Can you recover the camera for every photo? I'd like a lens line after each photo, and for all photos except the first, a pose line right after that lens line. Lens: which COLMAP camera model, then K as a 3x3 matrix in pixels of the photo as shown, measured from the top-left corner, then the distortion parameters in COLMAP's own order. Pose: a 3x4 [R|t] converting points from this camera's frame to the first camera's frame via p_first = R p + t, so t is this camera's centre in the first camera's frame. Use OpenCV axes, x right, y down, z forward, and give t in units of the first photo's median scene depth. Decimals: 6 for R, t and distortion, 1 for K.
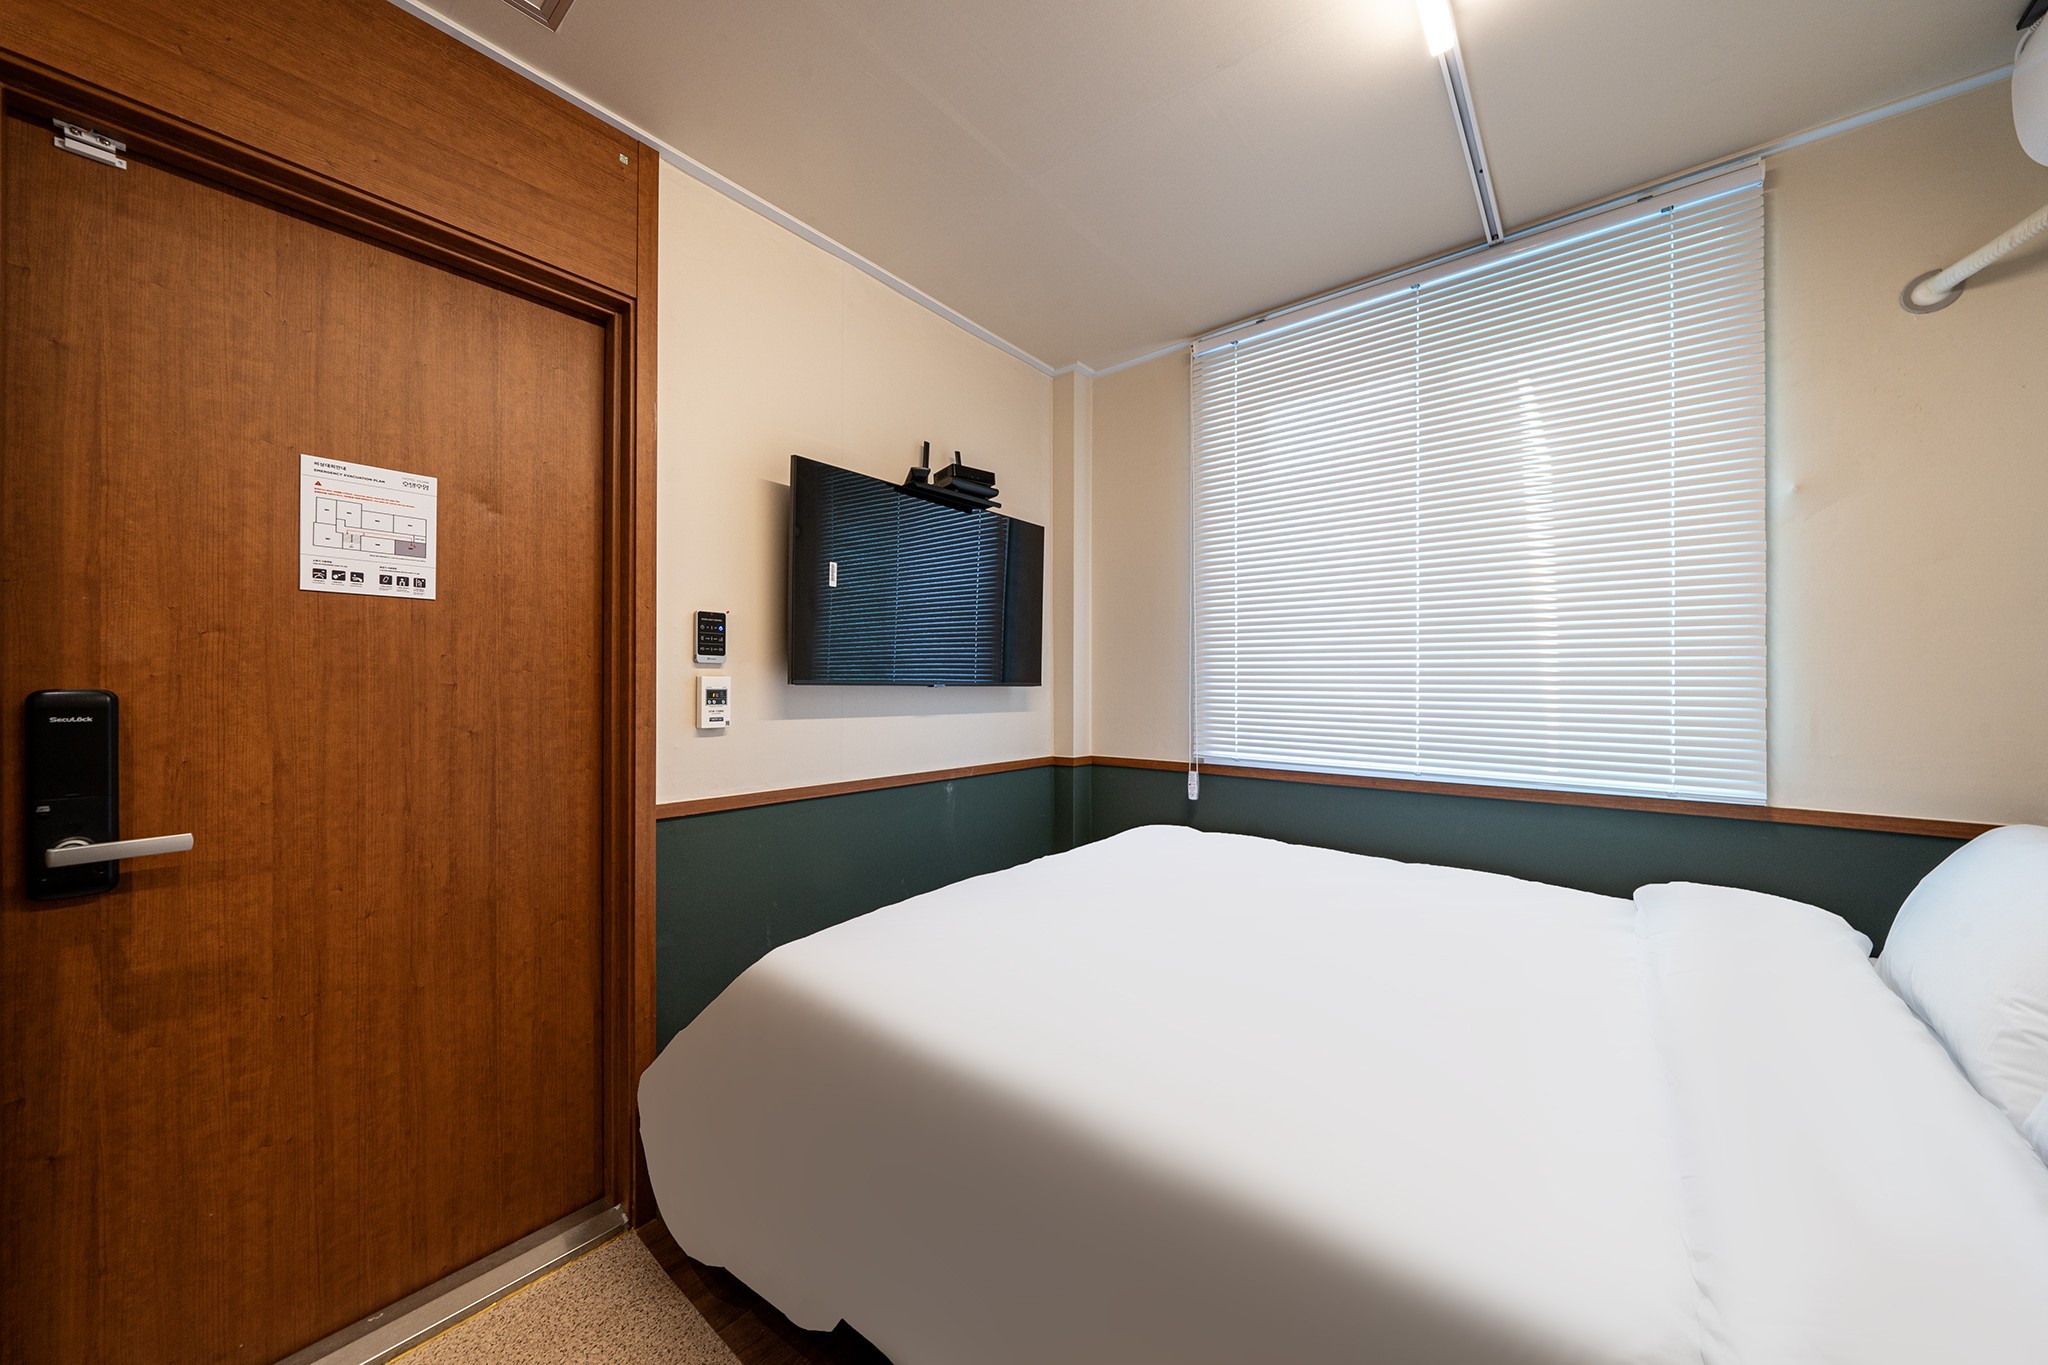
lens RADIAL K [[738.1, 0, 1049.3], [0, 738.1, 683.2], [0, 0, 1]] dist [-0.002615, -0.000463]
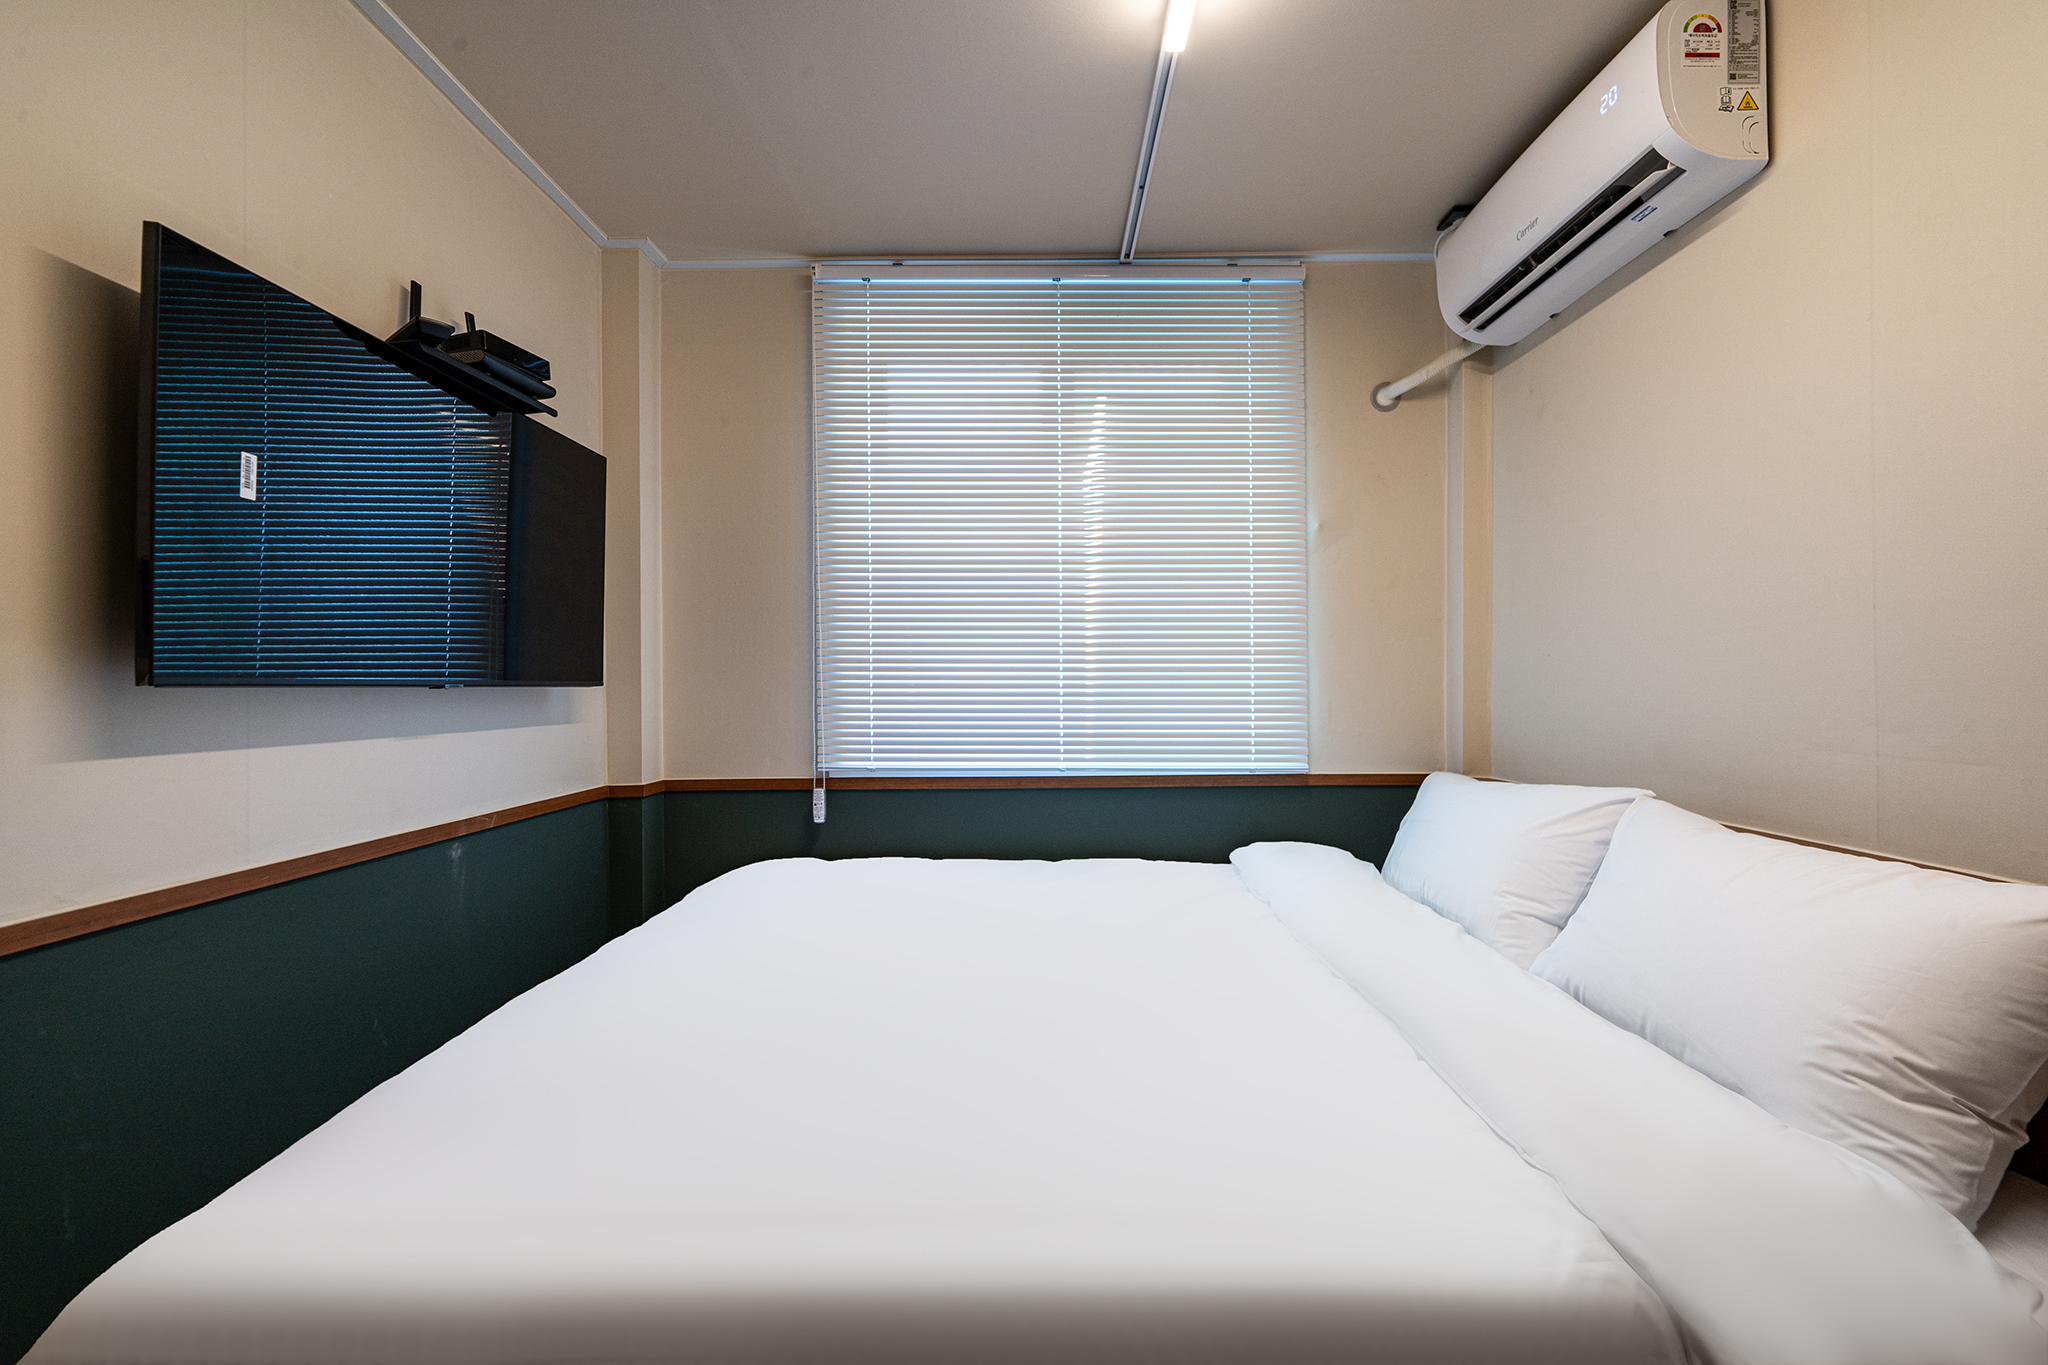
lens RADIAL K [[794.7, 0, 1071.2], [0, 794.7, 679.4], [0, 0, 1]] dist [0.000895, -0.002477]
pose [[0.768829, -0.005306, 0.639432, -0.168113], [0.007131, 0.999975, -0.000276, 0.001031], [-0.639414, 0.004772, 0.768848, 0.159140]]
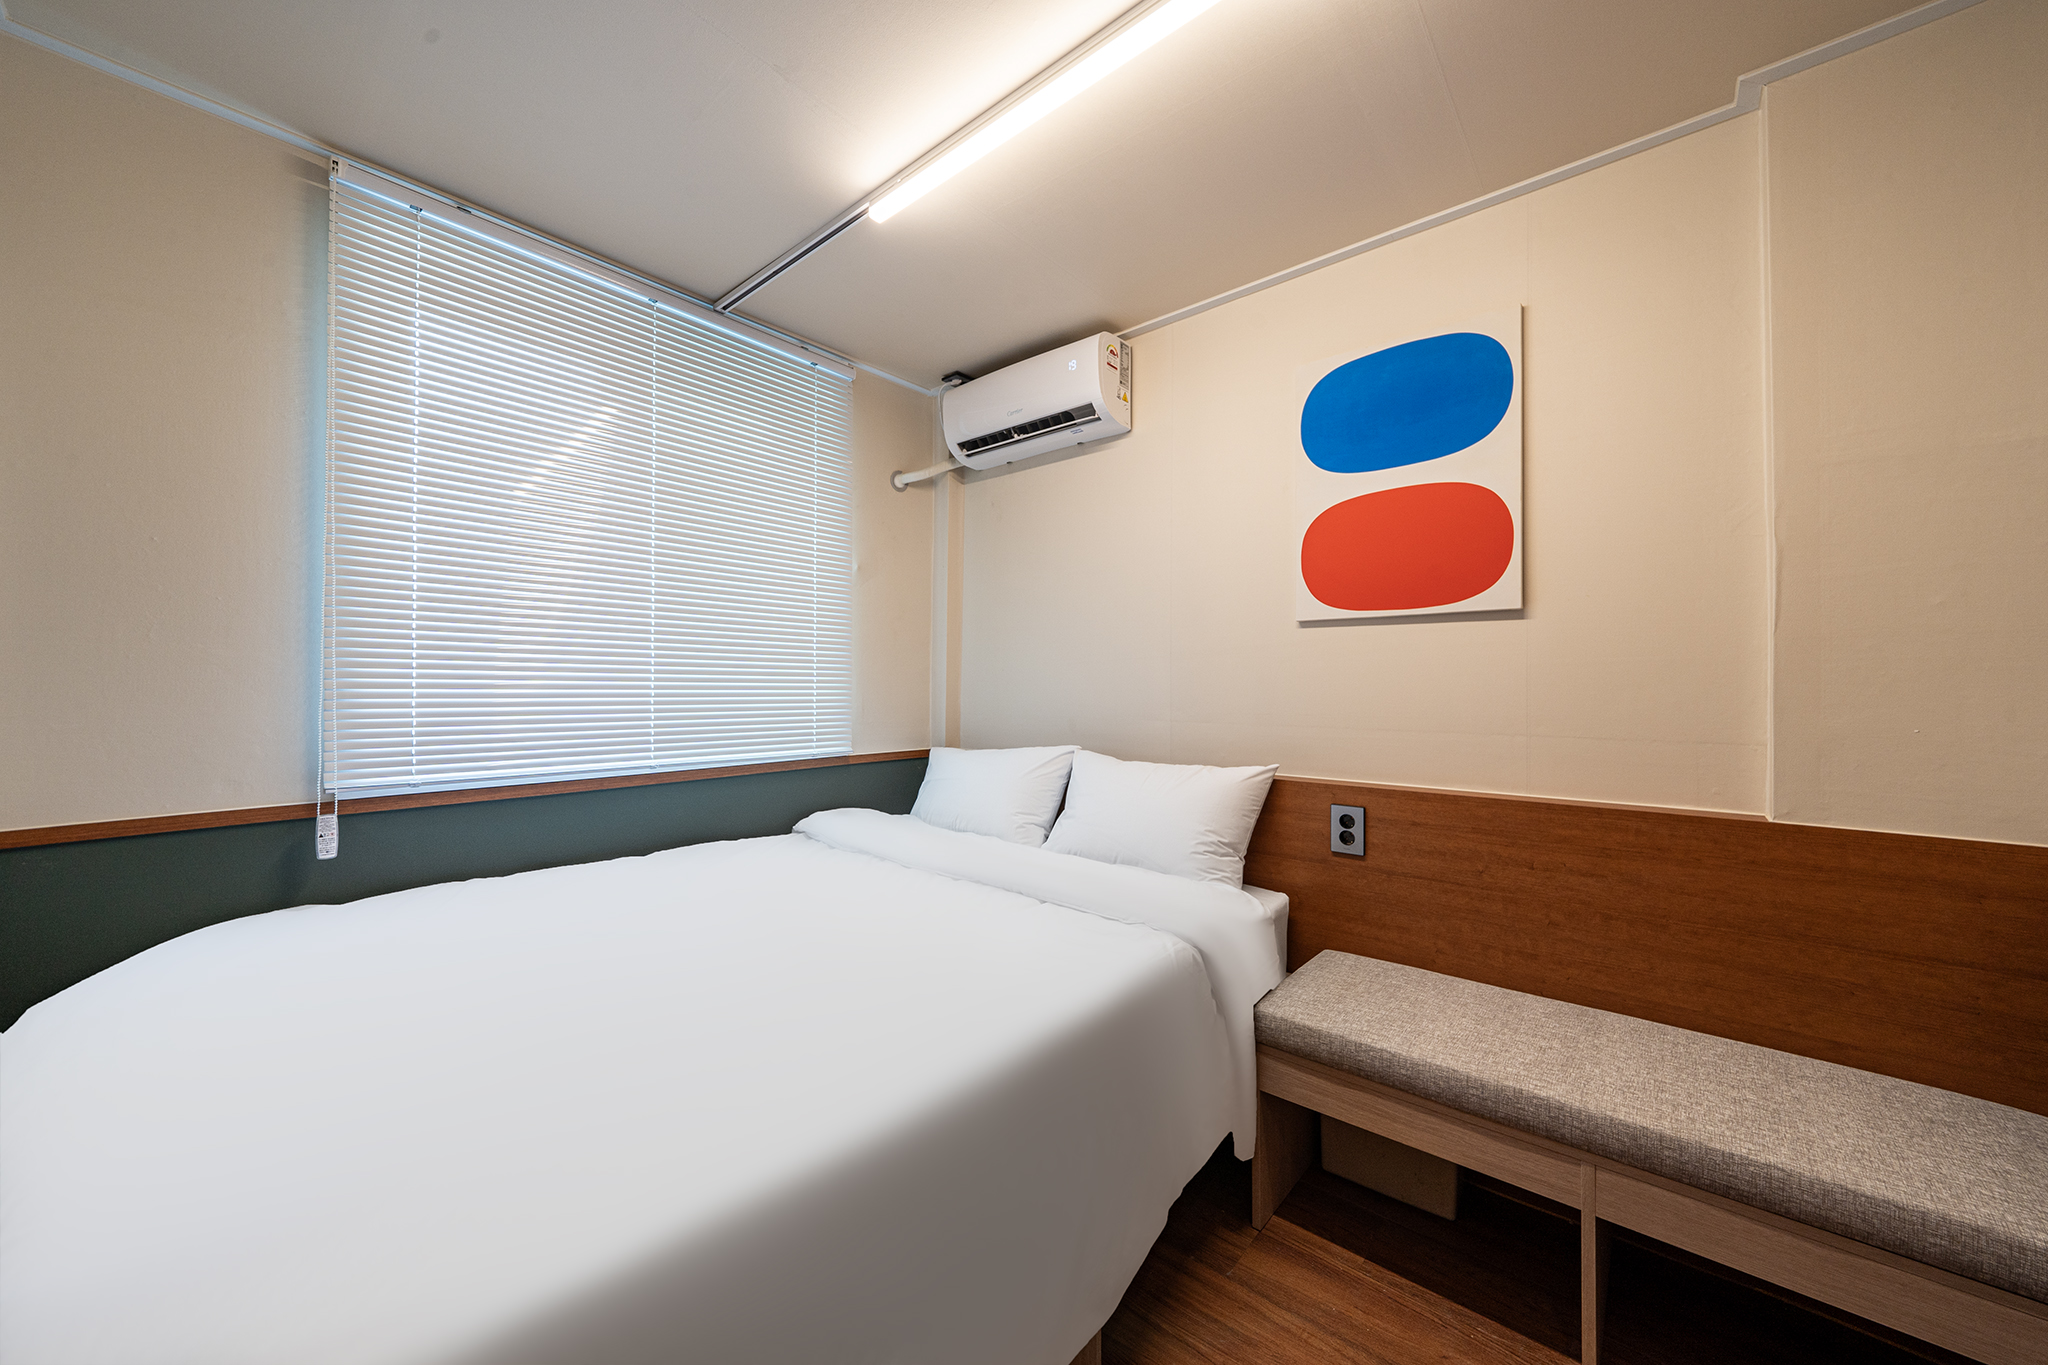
lens RADIAL K [[679.8, 0, 1075.5], [0, 679.8, 678.3], [0, 0, 1]] dist [-0.000459, -0.000149]
pose [[0.007671, 0.004955, 0.999958, -0.438893], [-0.005262, 0.999974, -0.004914, -0.001506], [-0.999957, -0.005224, 0.007697, 0.373259]]
